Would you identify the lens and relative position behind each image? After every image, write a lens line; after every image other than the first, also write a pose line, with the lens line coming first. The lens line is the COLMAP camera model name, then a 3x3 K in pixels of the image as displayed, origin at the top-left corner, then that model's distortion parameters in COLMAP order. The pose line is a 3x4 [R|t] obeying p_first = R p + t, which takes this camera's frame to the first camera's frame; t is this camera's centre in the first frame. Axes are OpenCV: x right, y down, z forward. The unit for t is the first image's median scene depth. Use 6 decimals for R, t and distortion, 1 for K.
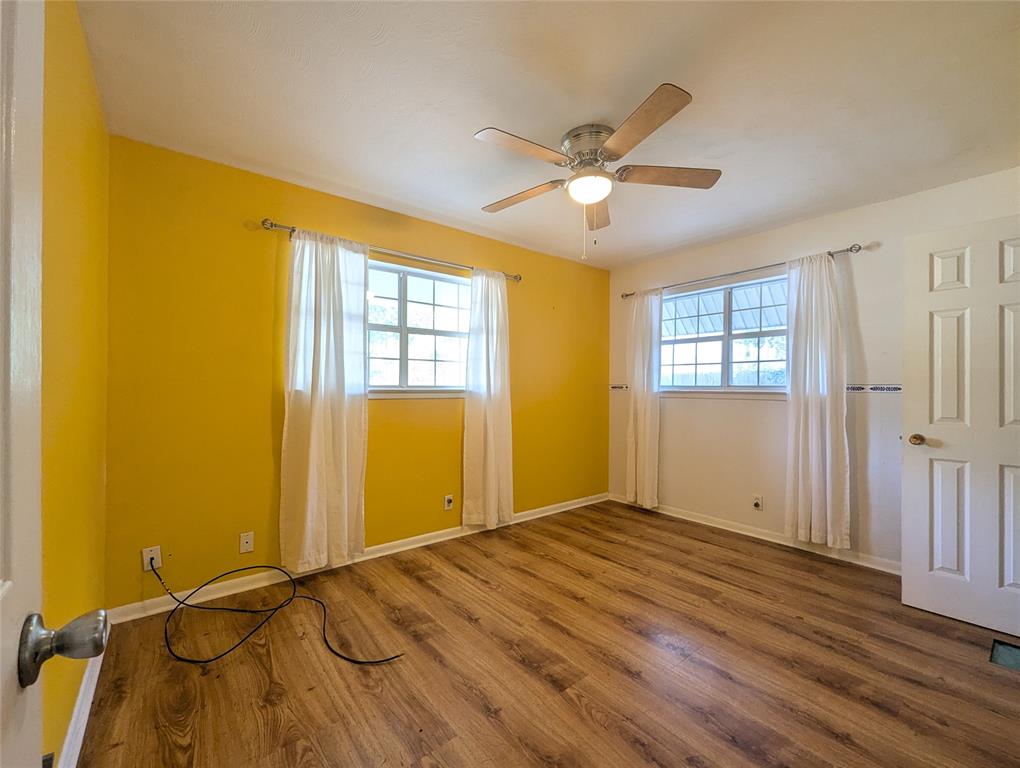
lens RADIAL K [[425.1, 0, 511.5], [0, 425.1, 387.7], [0, 0, 1]] dist [0.000548, 0.000216]
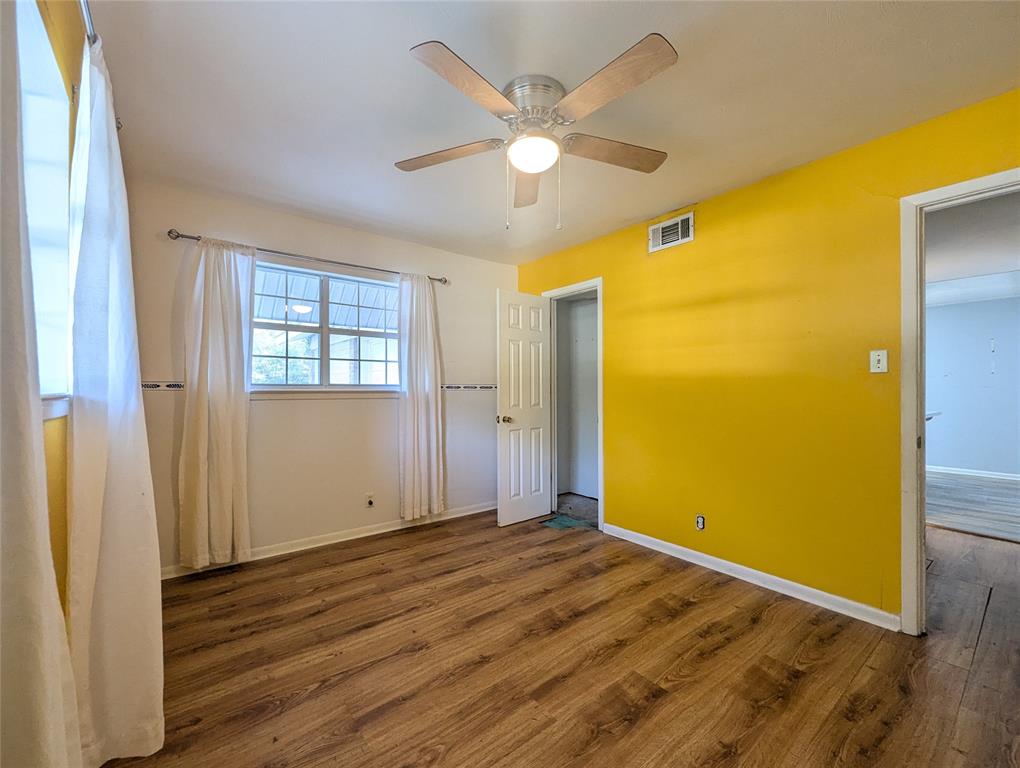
lens RADIAL K [[425.1, 0, 511.5], [0, 425.1, 387.7], [0, 0, 1]] dist [0.000548, 0.000216]
pose [[0.010008, -0.005247, 0.999936, -0.487621], [-0.001468, 0.999985, 0.005262, -0.003836], [-0.999949, -0.001521, 0.010000, 0.747717]]
